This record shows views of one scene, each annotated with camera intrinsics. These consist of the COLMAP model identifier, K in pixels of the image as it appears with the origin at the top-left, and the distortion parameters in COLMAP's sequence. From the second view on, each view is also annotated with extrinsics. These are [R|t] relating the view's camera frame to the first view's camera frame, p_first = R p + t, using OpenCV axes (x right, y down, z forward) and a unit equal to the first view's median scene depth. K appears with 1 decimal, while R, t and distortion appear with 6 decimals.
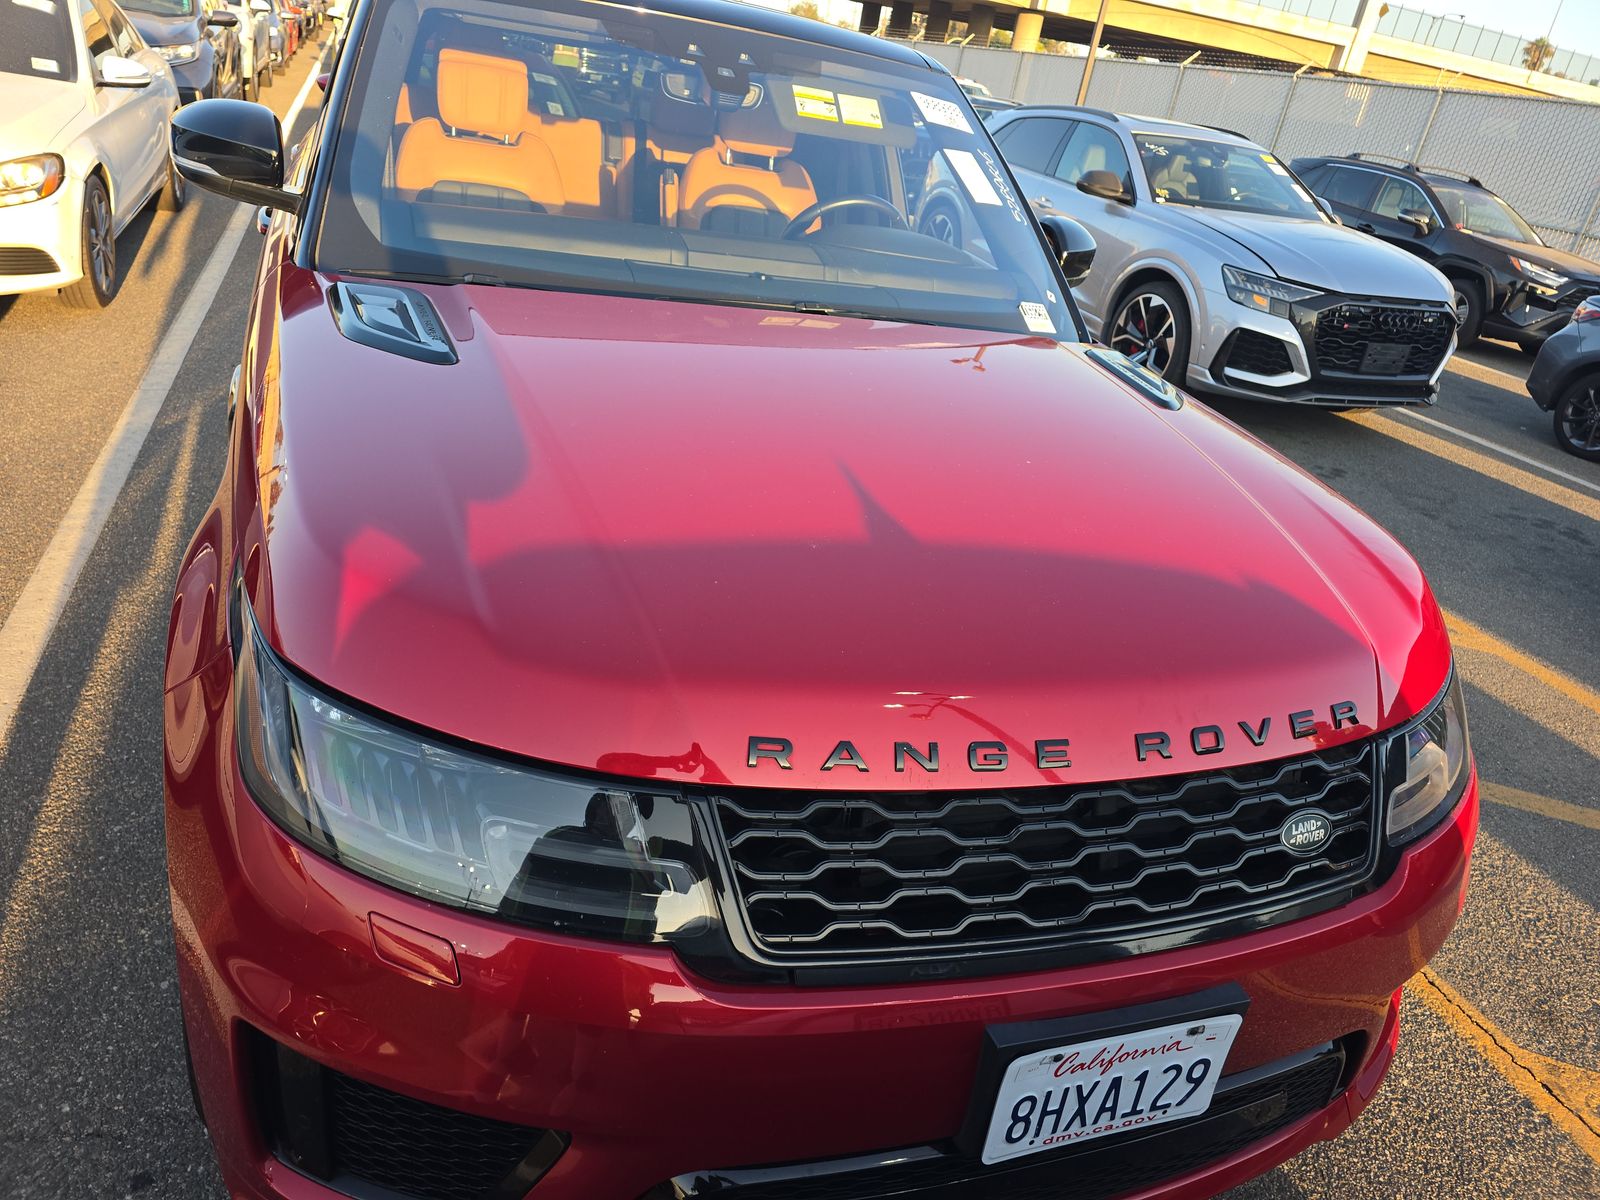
lens RADIAL K [[1100.7, 0, 798.7], [0, 1100.7, 606.7], [0, 0, 1]] dist [0.038436, -0.041545]
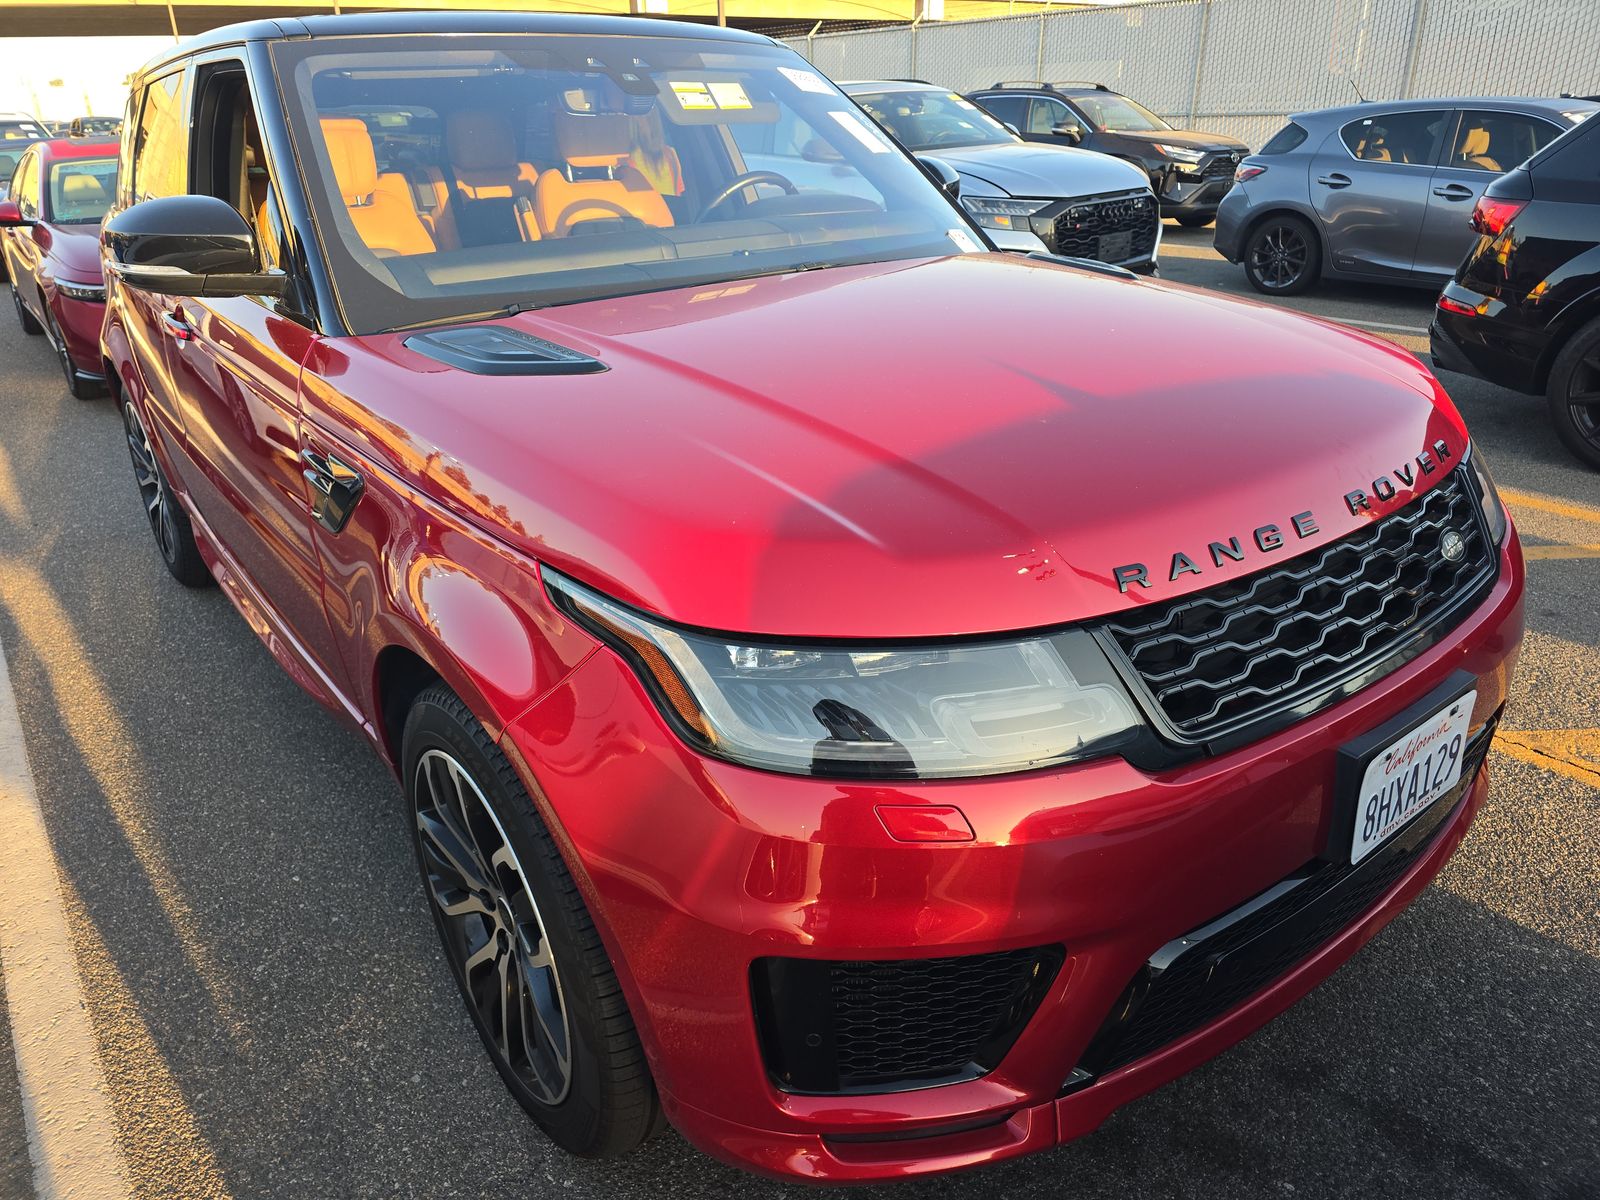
lens RADIAL K [[1133.2, 0, 800.0], [0, 1133.2, 600.0], [0, 0, 1]] dist [0.036685, -0.042930]
pose [[0.927500, -0.292702, 0.232527, -0.136170], [0.298746, 0.954284, 0.009607, 0.008386], [-0.224709, 0.060556, 0.972542, -0.016933]]
